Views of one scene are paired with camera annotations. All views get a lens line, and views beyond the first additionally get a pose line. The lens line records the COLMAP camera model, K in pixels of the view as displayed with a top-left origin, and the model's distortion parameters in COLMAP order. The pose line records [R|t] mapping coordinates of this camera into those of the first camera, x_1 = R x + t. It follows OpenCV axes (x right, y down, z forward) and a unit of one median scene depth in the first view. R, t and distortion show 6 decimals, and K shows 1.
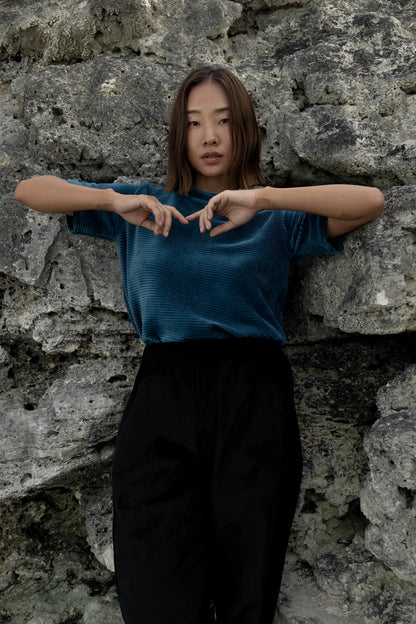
lens RADIAL K [[684.7, 0, 208.0], [0, 684.7, 312.0], [0, 0, 1]] dist [0.002785, -0.007850]
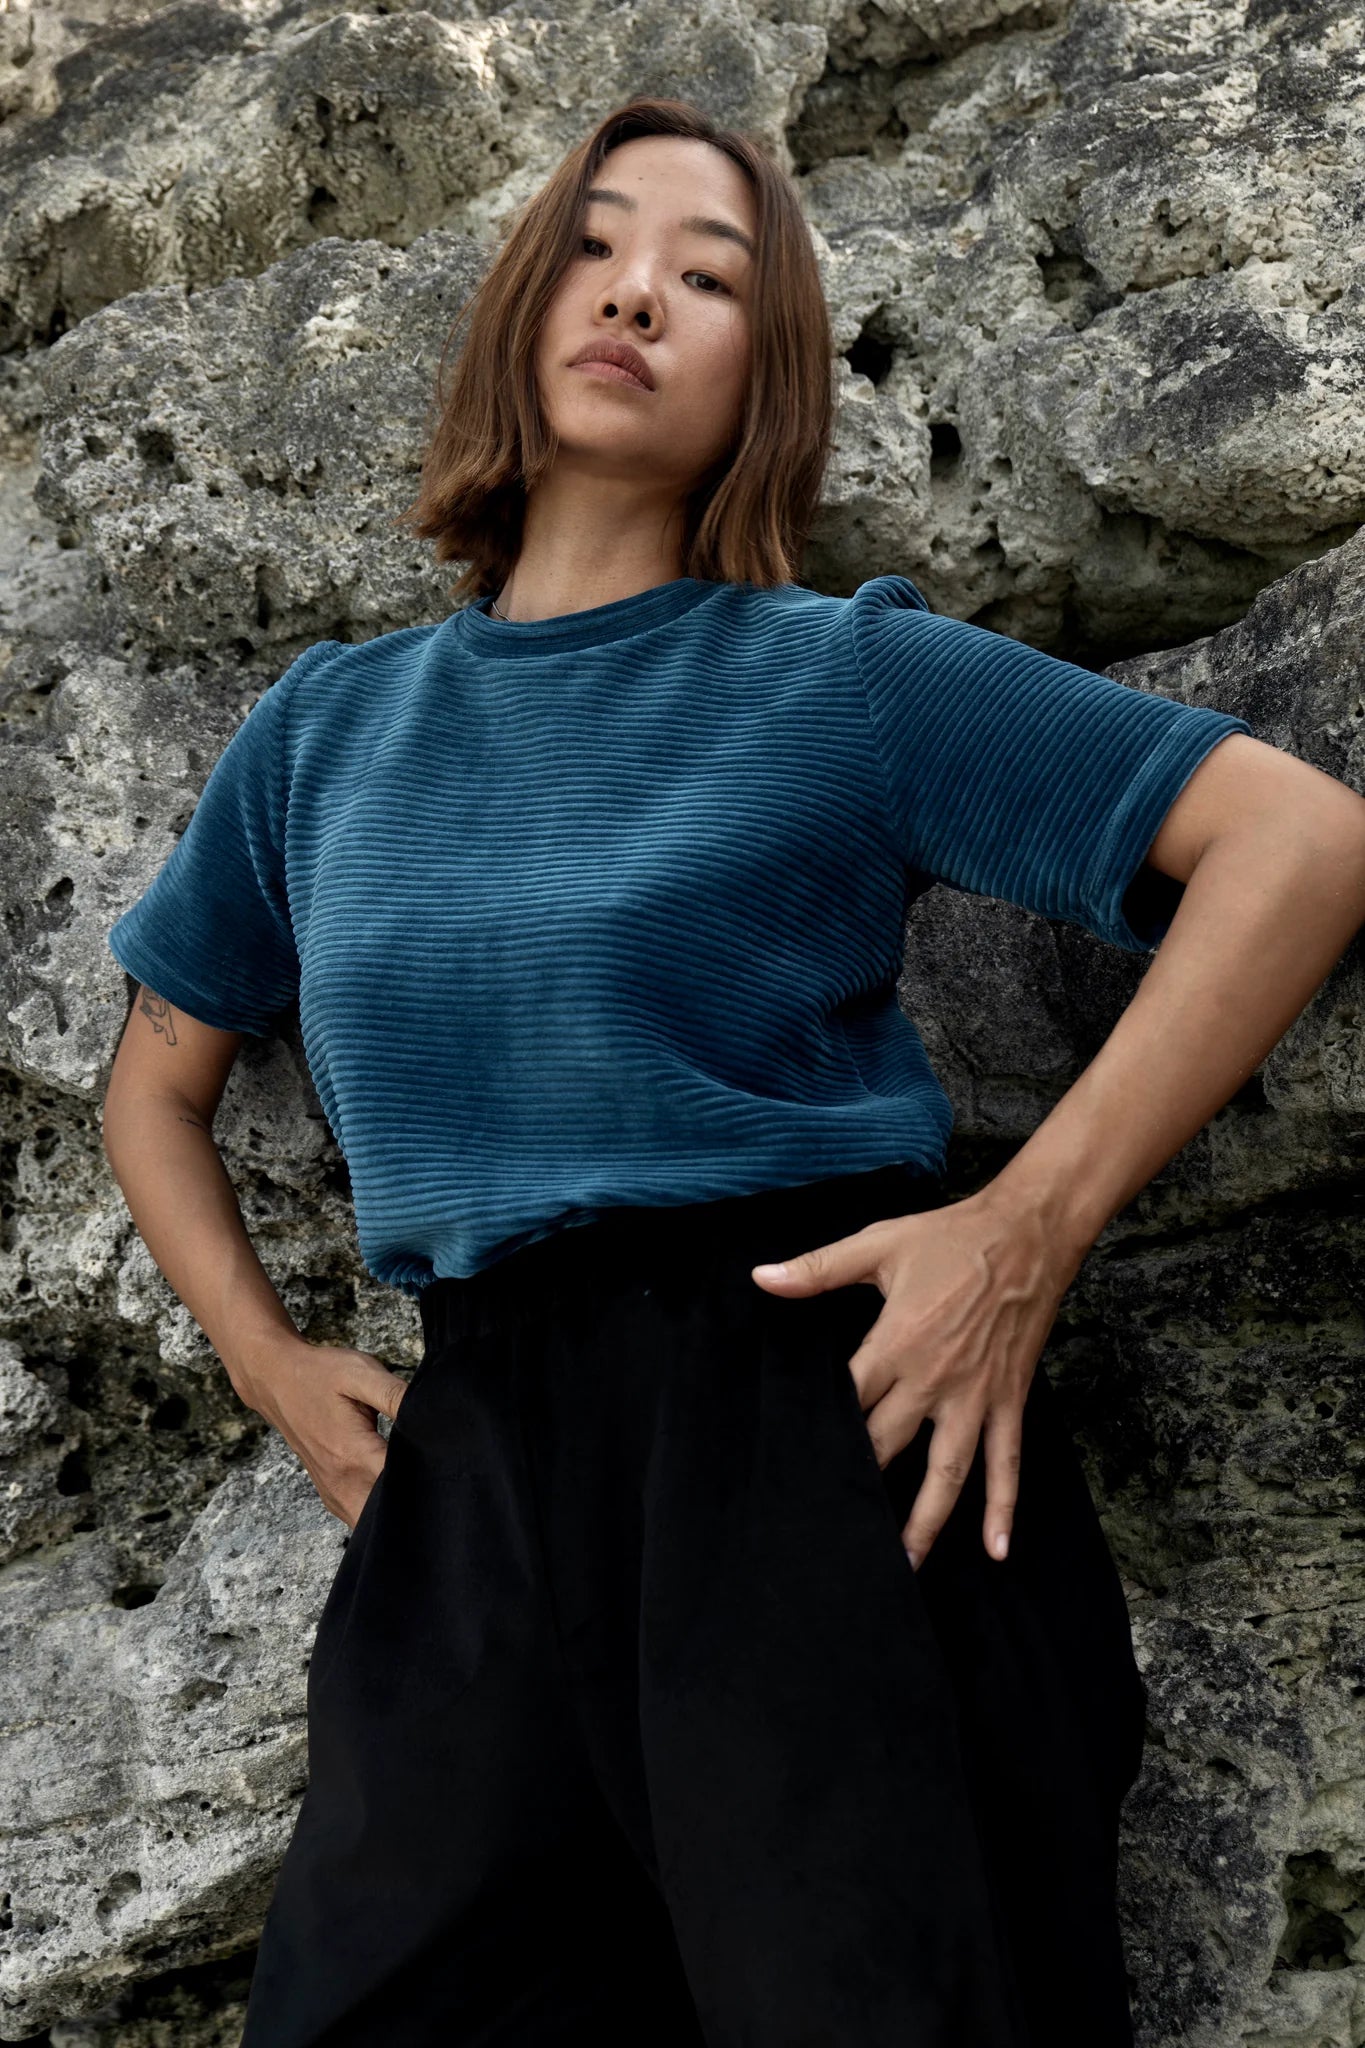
lens RADIAL K [[2230.7, 0, 679.0], [0, 2230.7, 964.7], [0, 0, 1]] dist [0.001212, -0.004351]
pose [[0.987945, -0.111644, -0.107242, 0.052230], [0.092883, 0.981688, -0.166317, 0.070232], [0.123847, 0.154351, 0.980223, 0.202547]]
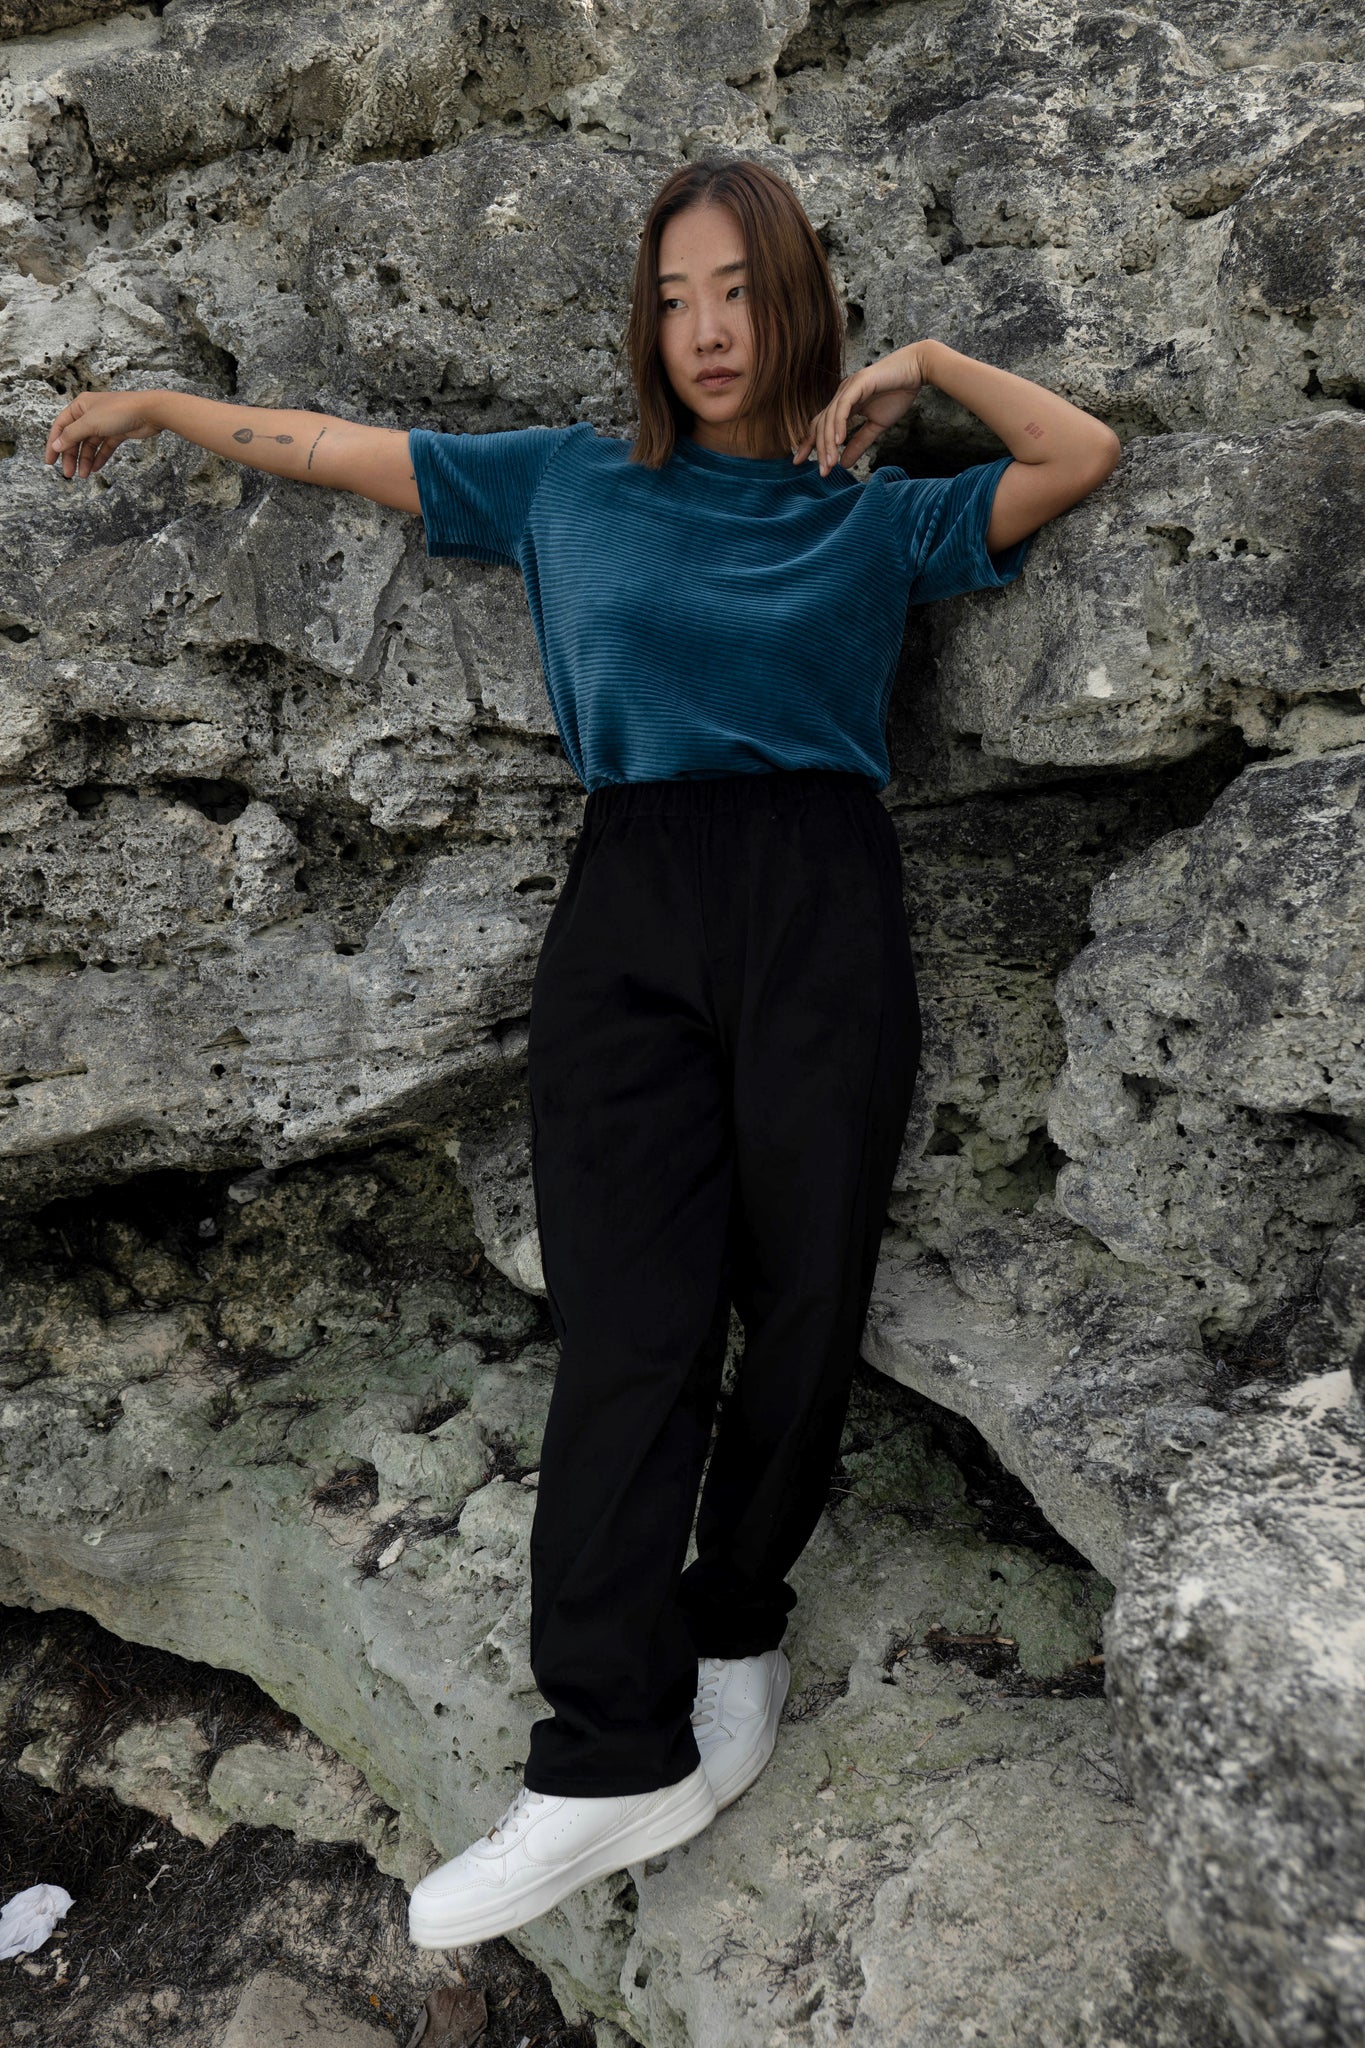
lens RADIAL K [[1746.1, 0, 680.7], [0, 1746.1, 1069.8], [0, 0, 1]] dist [-0.001249, 0.004096]
pose [[0.999562, -0.004000, -0.029337, -0.000698], [0.008397, 0.988449, 0.151321, 0.045176], [0.028393, -0.151501, 0.988049, -0.183745]]
